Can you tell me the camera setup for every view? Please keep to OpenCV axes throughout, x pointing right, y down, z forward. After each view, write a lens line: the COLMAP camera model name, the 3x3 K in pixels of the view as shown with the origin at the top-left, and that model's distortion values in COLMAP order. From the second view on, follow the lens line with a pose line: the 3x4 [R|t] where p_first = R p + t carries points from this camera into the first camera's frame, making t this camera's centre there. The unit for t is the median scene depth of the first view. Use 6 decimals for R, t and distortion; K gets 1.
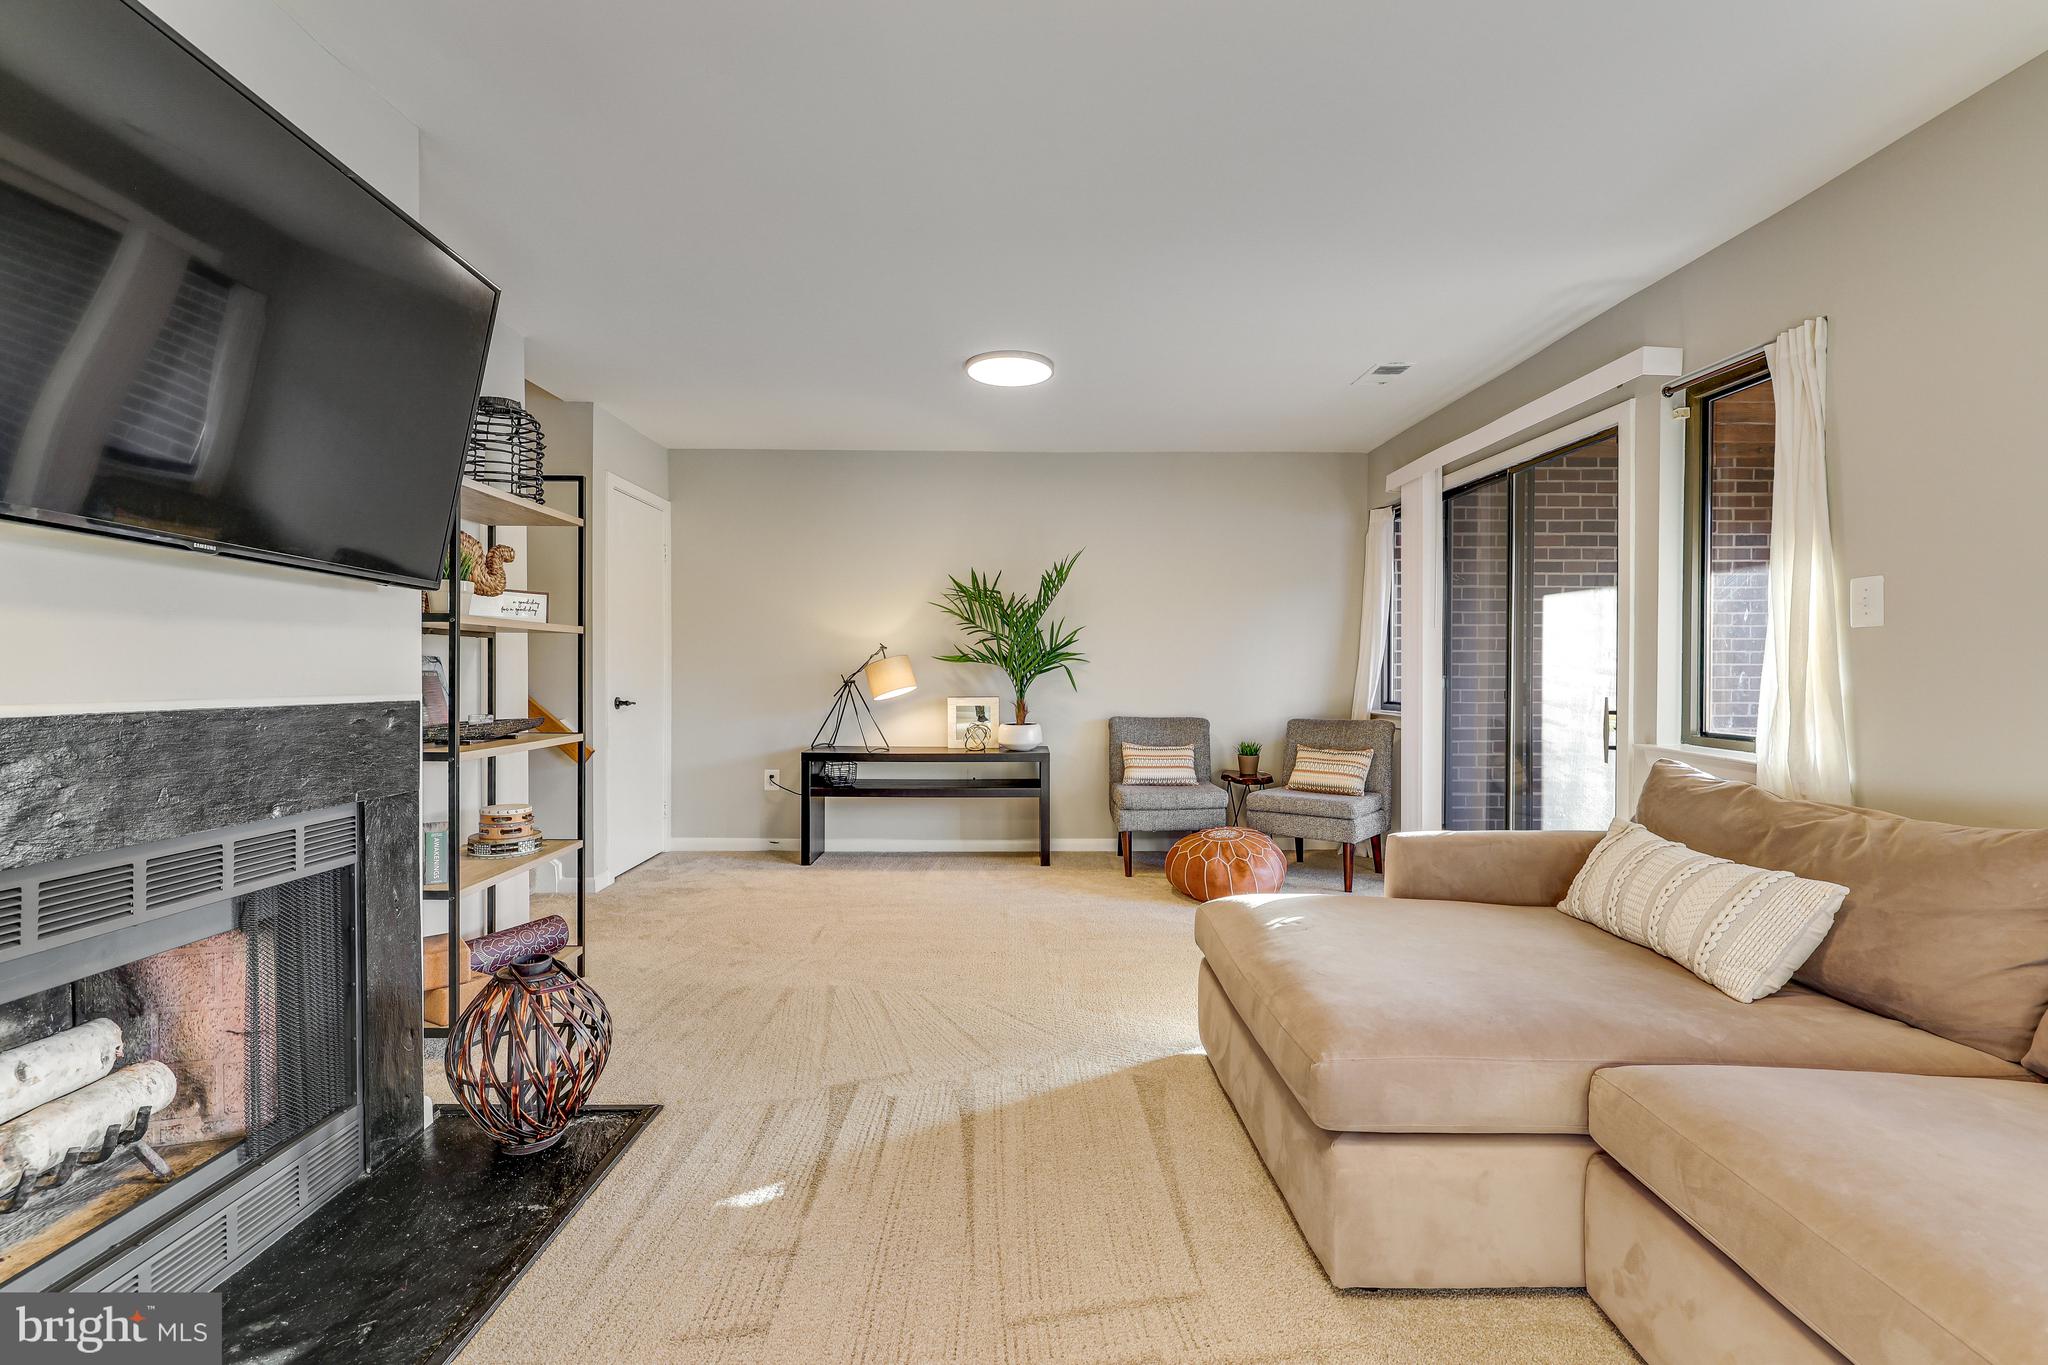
lens RADIAL K [[876.7, 0, 1021.9], [0, 876.7, 673.0], [0, 0, 1]] dist [-0.001064, -0.000321]
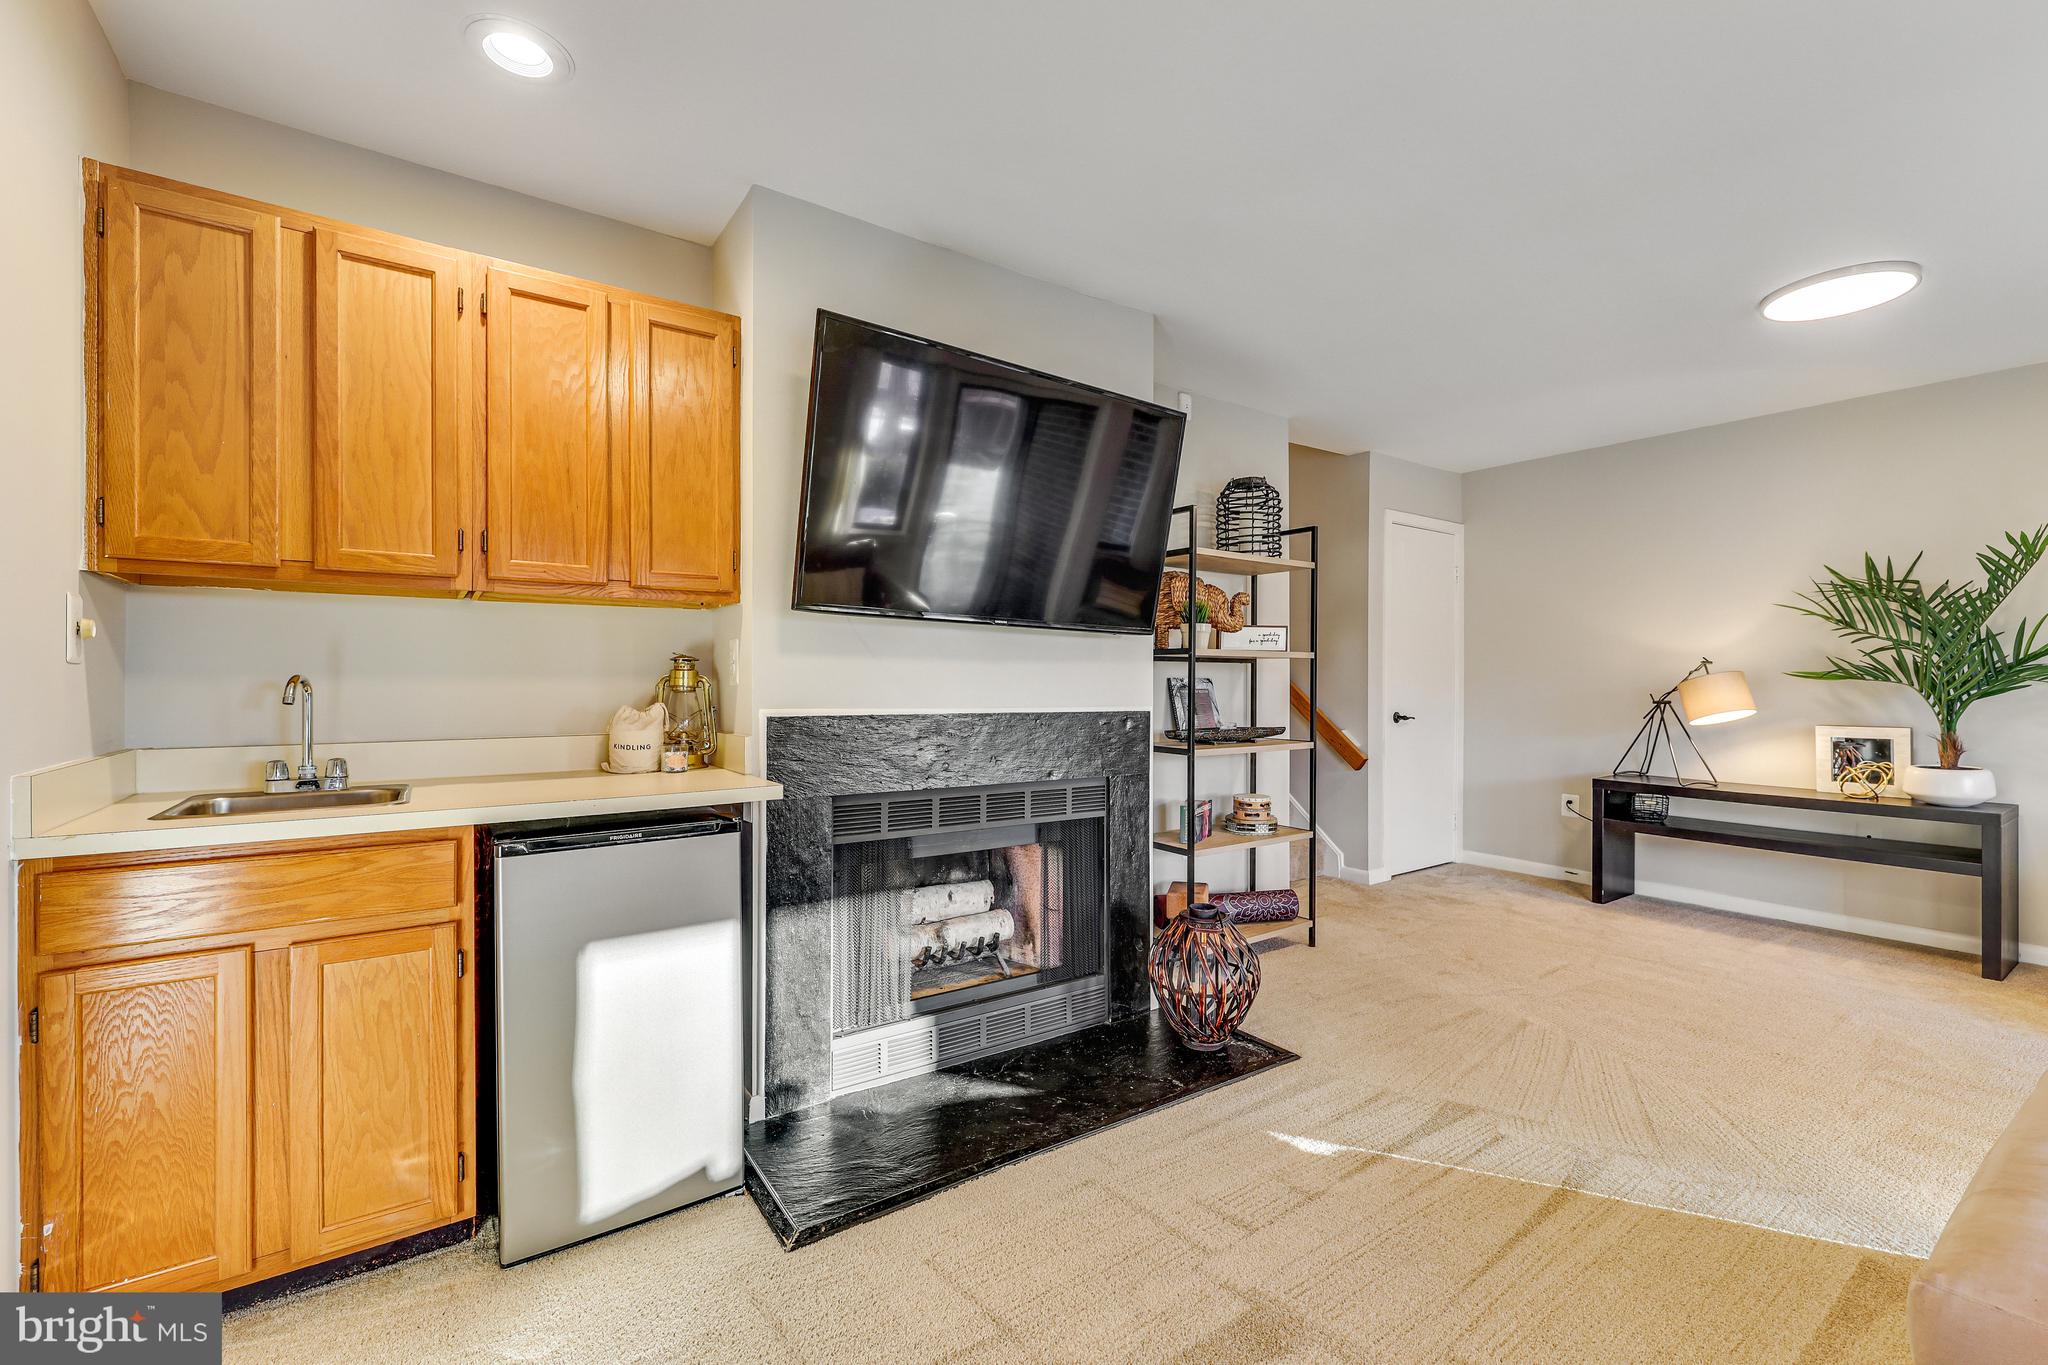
lens RADIAL K [[868.3, 0, 1058.7], [0, 868.3, 679.9], [0, 0, 1]] dist [0.000150, 0.000020]
pose [[0.582733, 0.000530, -0.812663, 0.266752], [-0.005919, 0.999976, -0.003592, -0.009649], [0.812642, 0.006904, 0.582723, 0.030339]]
